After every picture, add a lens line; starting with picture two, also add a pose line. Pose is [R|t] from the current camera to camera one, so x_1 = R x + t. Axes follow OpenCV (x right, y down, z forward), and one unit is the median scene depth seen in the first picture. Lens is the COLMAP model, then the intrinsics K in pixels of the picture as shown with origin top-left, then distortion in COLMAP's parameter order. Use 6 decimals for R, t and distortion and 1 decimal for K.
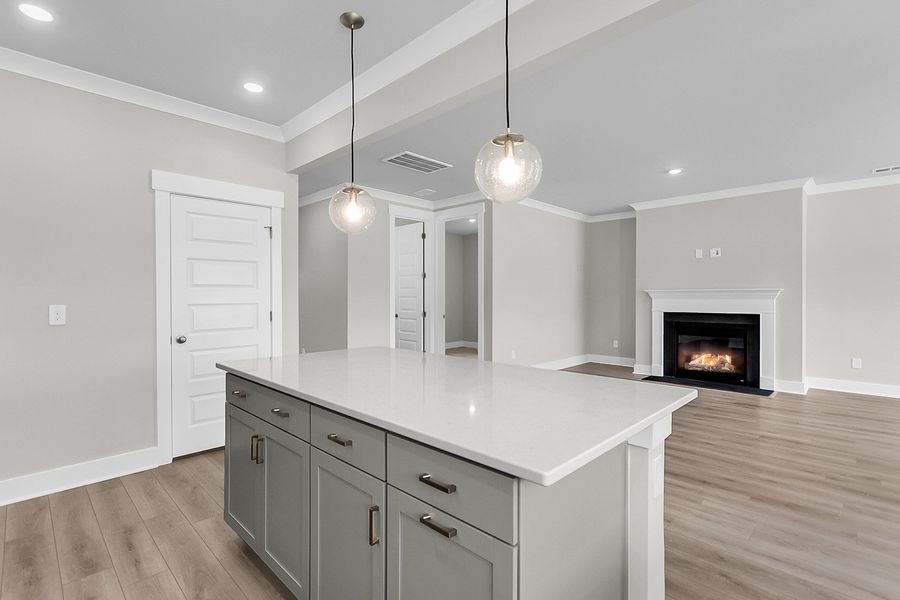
lens RADIAL K [[428.5, 0, 440.2], [0, 428.5, 298.2], [0, 0, 1]] dist [0.002121, 0.000353]
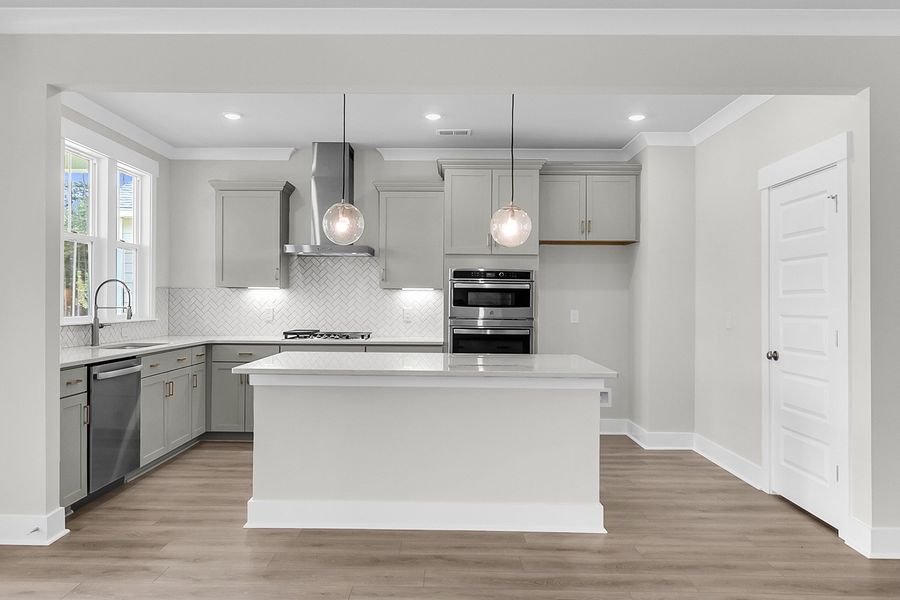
lens RADIAL K [[630.6, 0, 431.5], [0, 630.6, 299.7], [0, 0, 1]] dist [0.000672, -0.001875]
pose [[-0.720325, -0.003426, -0.693628, 1.045179], [-0.015552, 0.999816, 0.011212, -0.025826], [0.693462, 0.018863, -0.720246, 1.958063]]
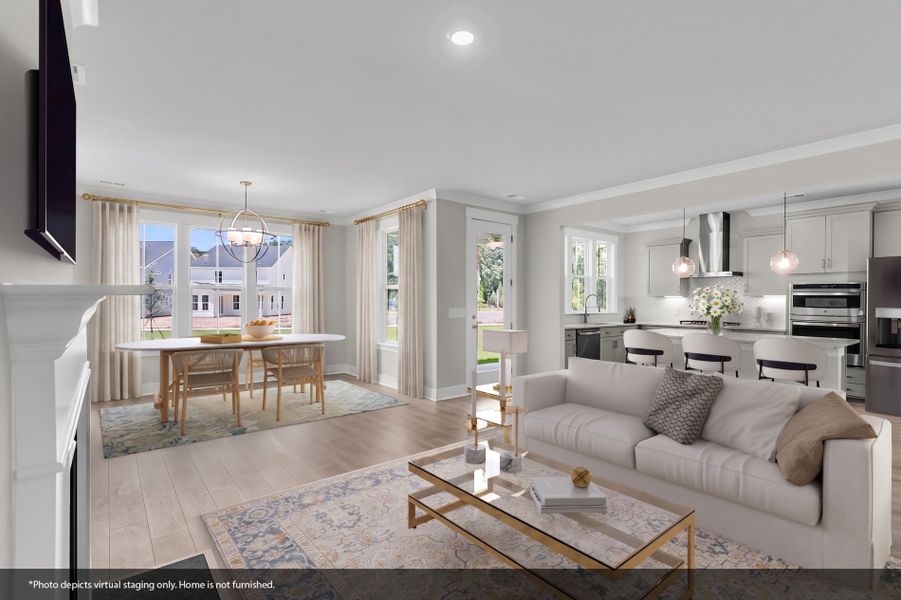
lens RADIAL K [[425.1, 0, 450.5], [0, 425.1, 300.0], [0, 0, 1]] dist [0.004093, 0.000239]
pose [[-0.993704, 0.000901, 0.112037, 1.063627], [0.002445, 0.999904, 0.013649, -0.056631], [-0.112014, 0.013837, -0.993610, 2.997244]]
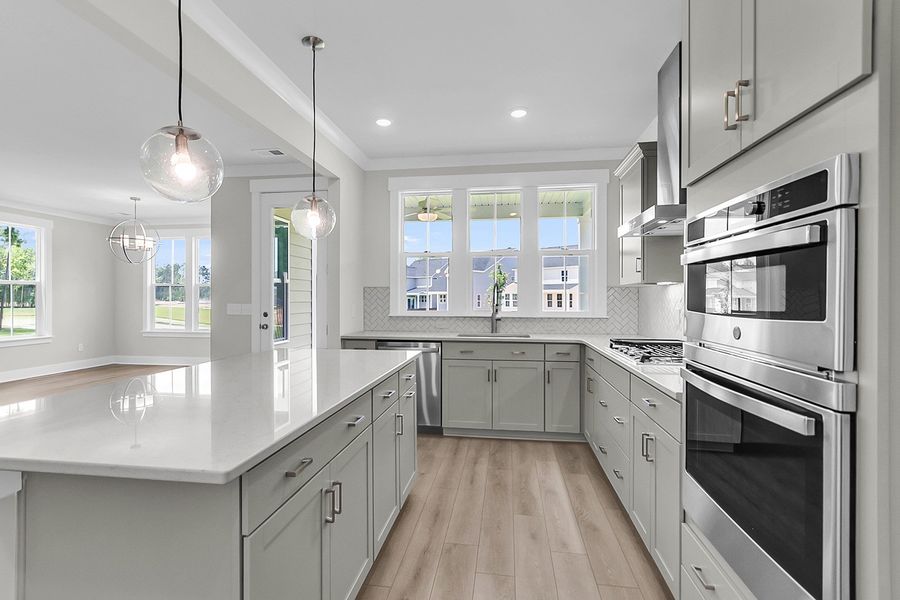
lens RADIAL K [[428.5, 0, 440.2], [0, 428.5, 298.2], [0, 0, 1]] dist [0.002121, 0.000353]
pose [[-0.590551, 0.001712, 0.806999, -0.905886], [0.011947, 0.999907, 0.006622, -0.004390], [-0.806912, 0.013551, -0.590516, 1.031726]]
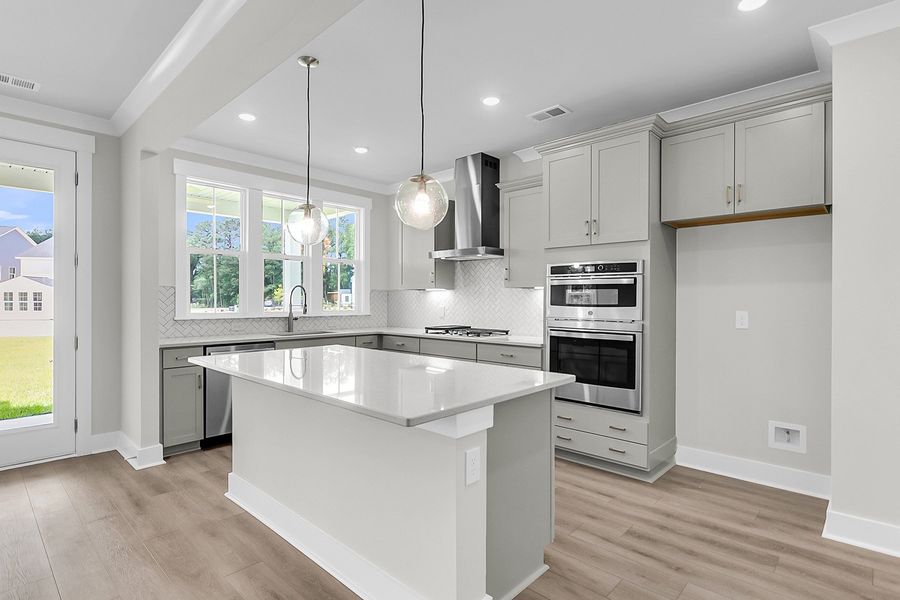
lens RADIAL K [[450.2, 0, 450.0], [0, 450.2, 300.0], [0, 0, 1]] dist [-0.000478, -0.000524]
pose [[-0.999431, 0.000510, -0.033722, -0.226974], [-0.000021, 0.999876, 0.015732, -0.018644], [0.033726, 0.015723, -0.999307, 1.837240]]
